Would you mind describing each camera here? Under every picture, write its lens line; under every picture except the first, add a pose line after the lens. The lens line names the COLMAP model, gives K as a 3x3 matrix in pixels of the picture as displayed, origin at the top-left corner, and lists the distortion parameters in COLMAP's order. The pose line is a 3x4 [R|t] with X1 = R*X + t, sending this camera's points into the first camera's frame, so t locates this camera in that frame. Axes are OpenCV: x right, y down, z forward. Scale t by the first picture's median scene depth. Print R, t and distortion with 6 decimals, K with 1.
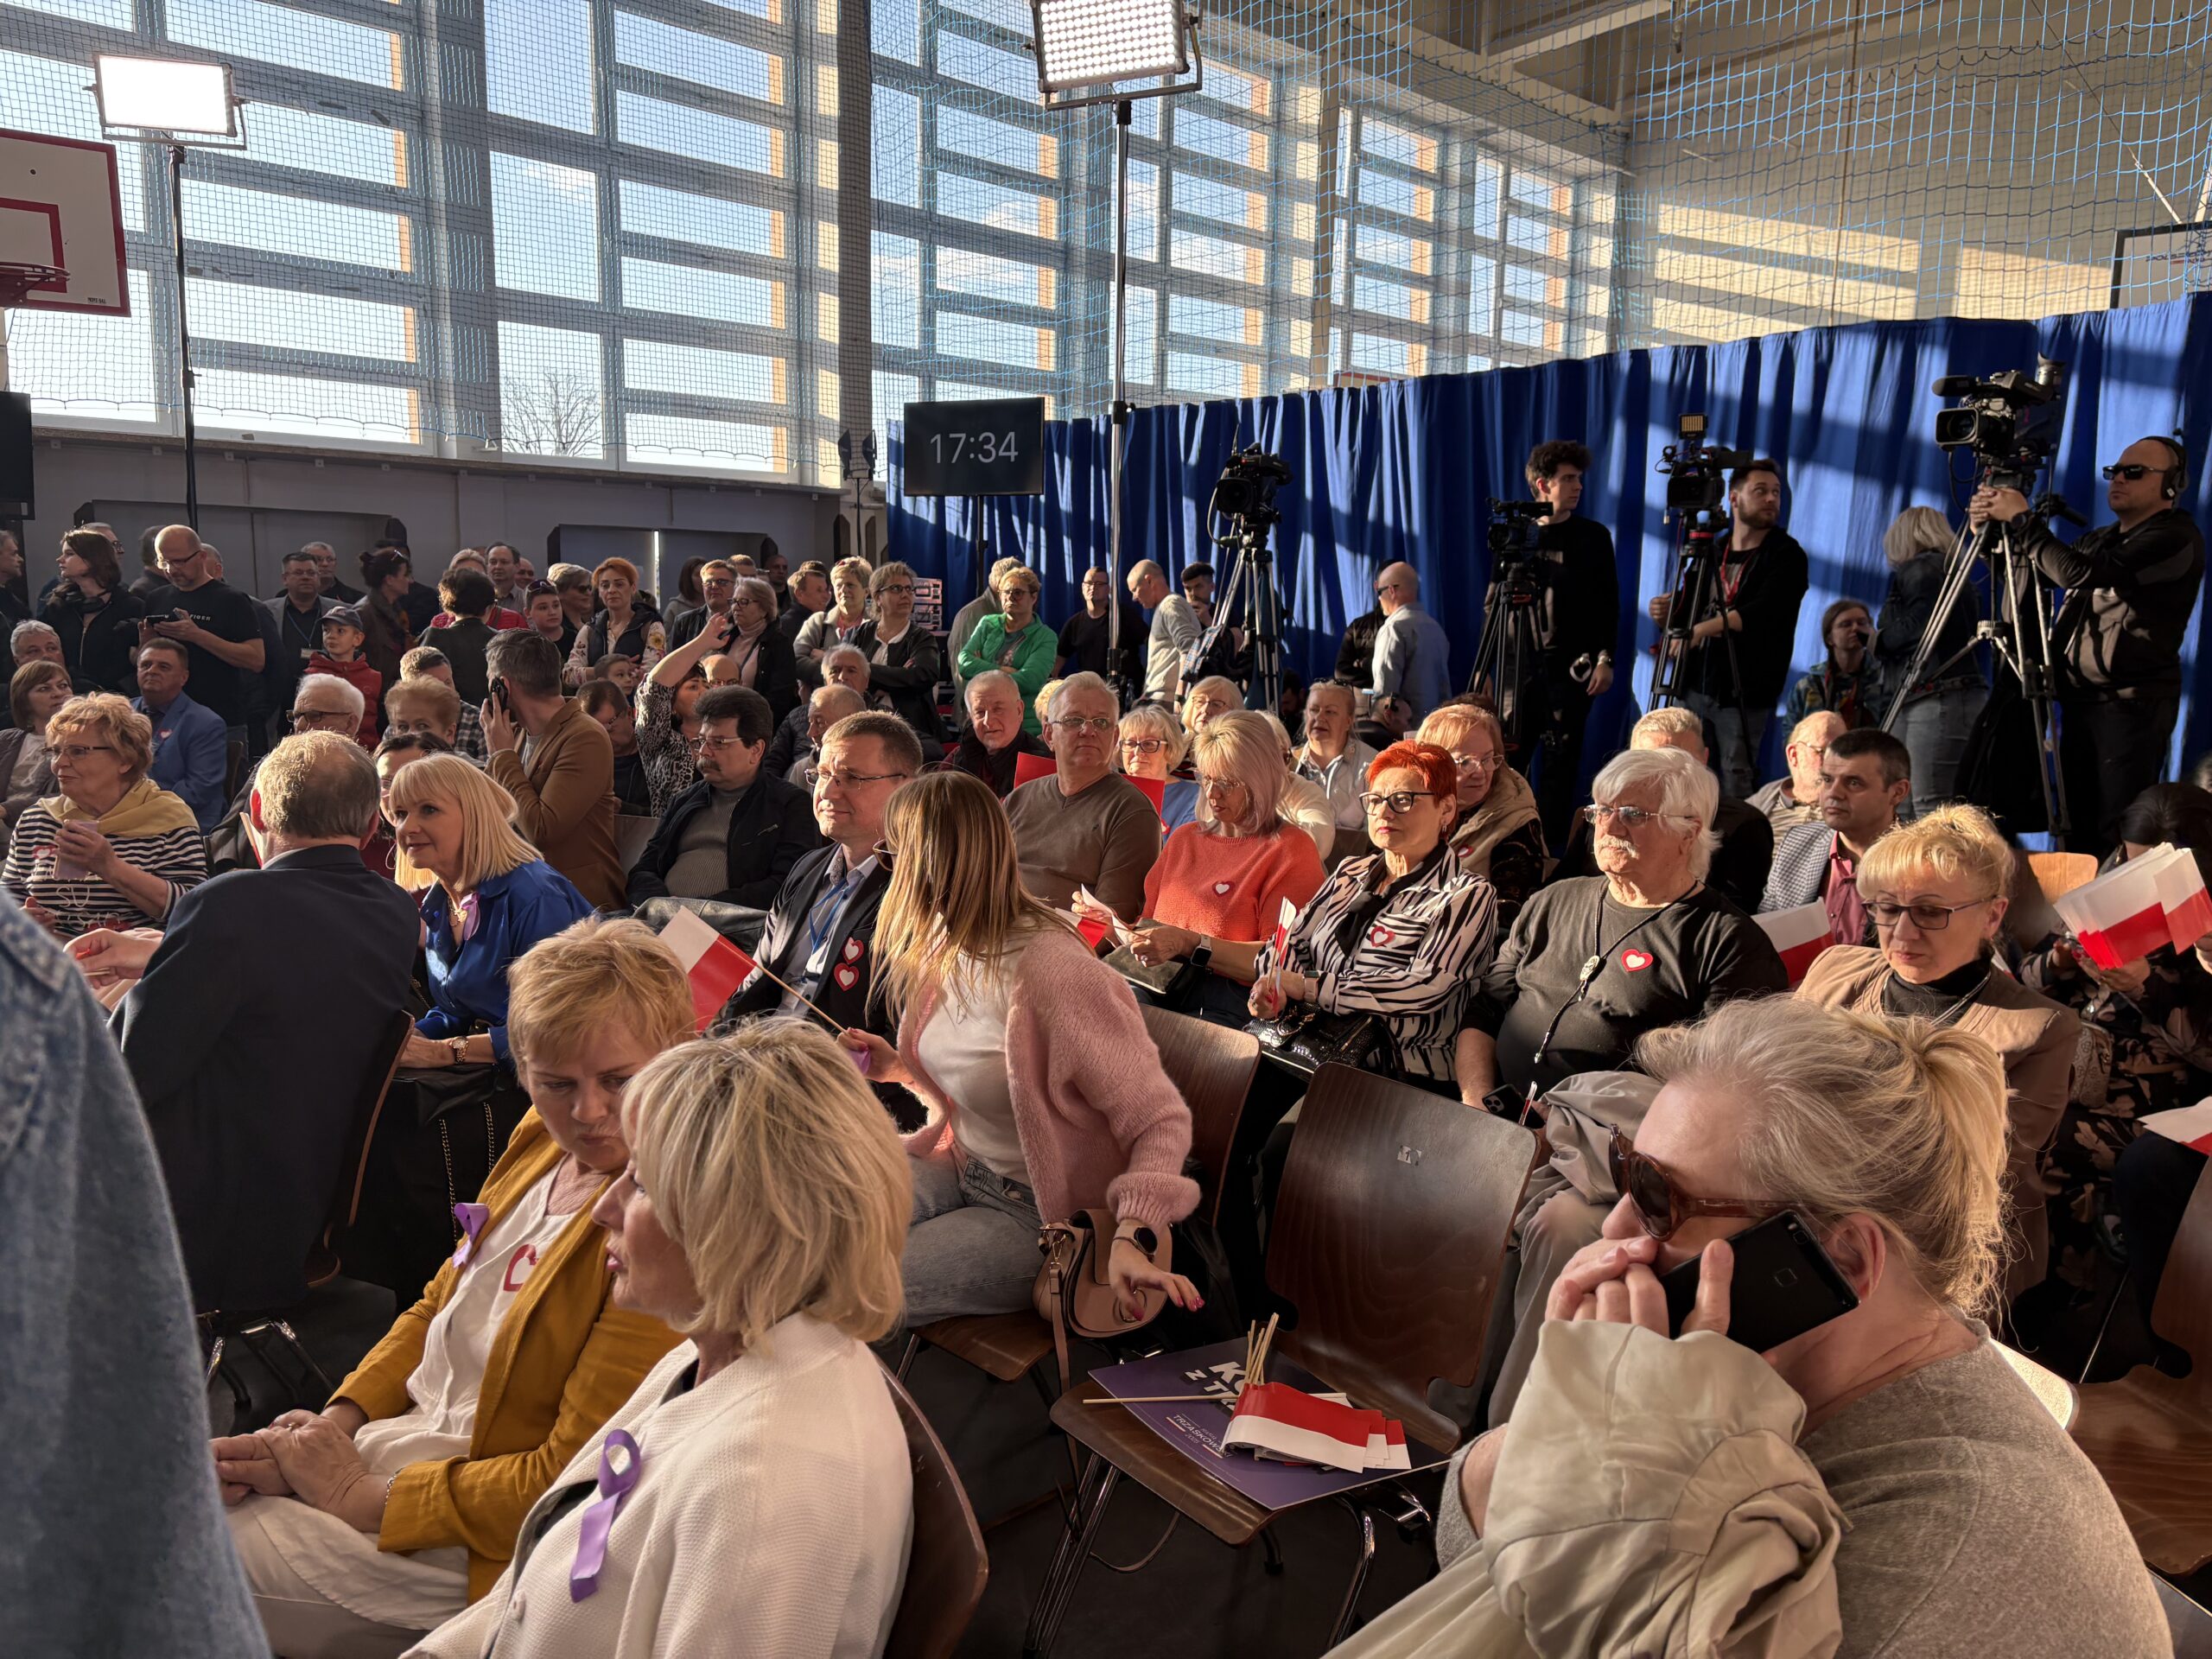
lens RADIAL K [[1678.9, 0, 1088.7], [0, 1678.9, 832.2], [0, 0, 1]] dist [0.047171, -0.060393]
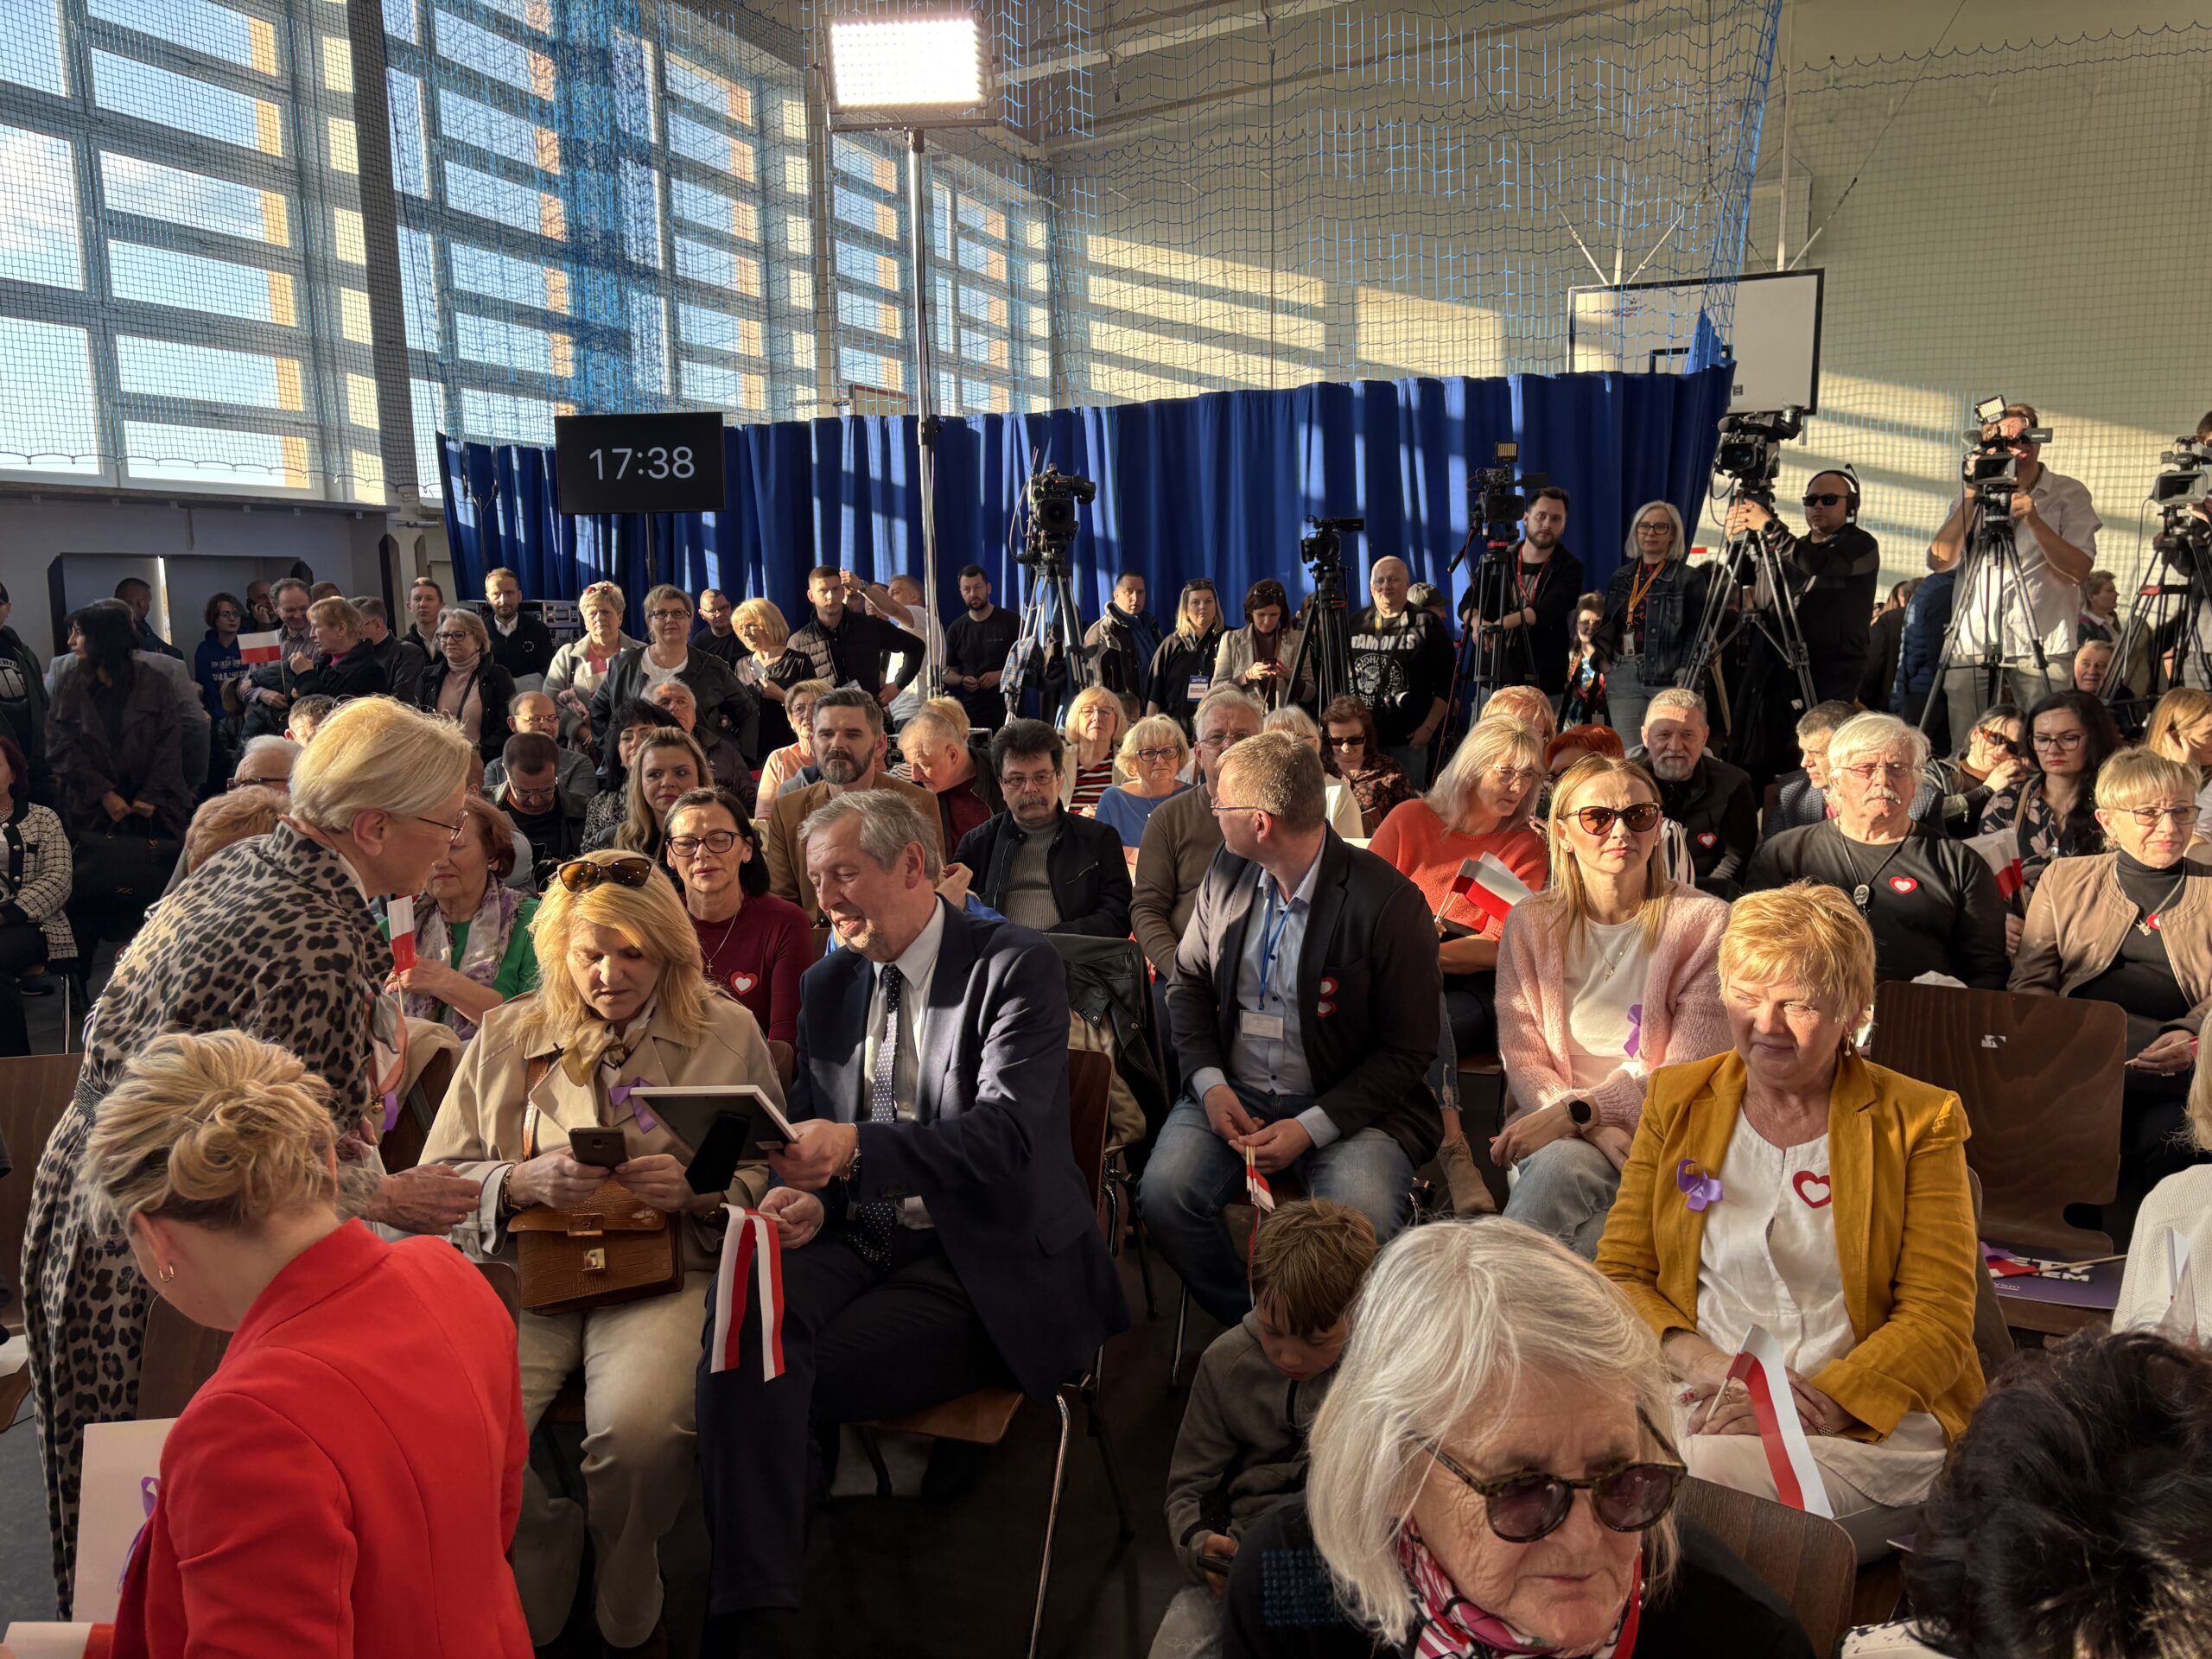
lens RADIAL K [[1678.9, 0, 1090.3], [0, 1678.9, 822.6], [0, 0, 1]] dist [0.047171, -0.060393]
pose [[0.914906, -0.085102, 0.394593, -0.174258], [0.088405, 0.996036, 0.009841, -0.010570], [-0.393866, 0.025881, 0.918803, 0.024673]]
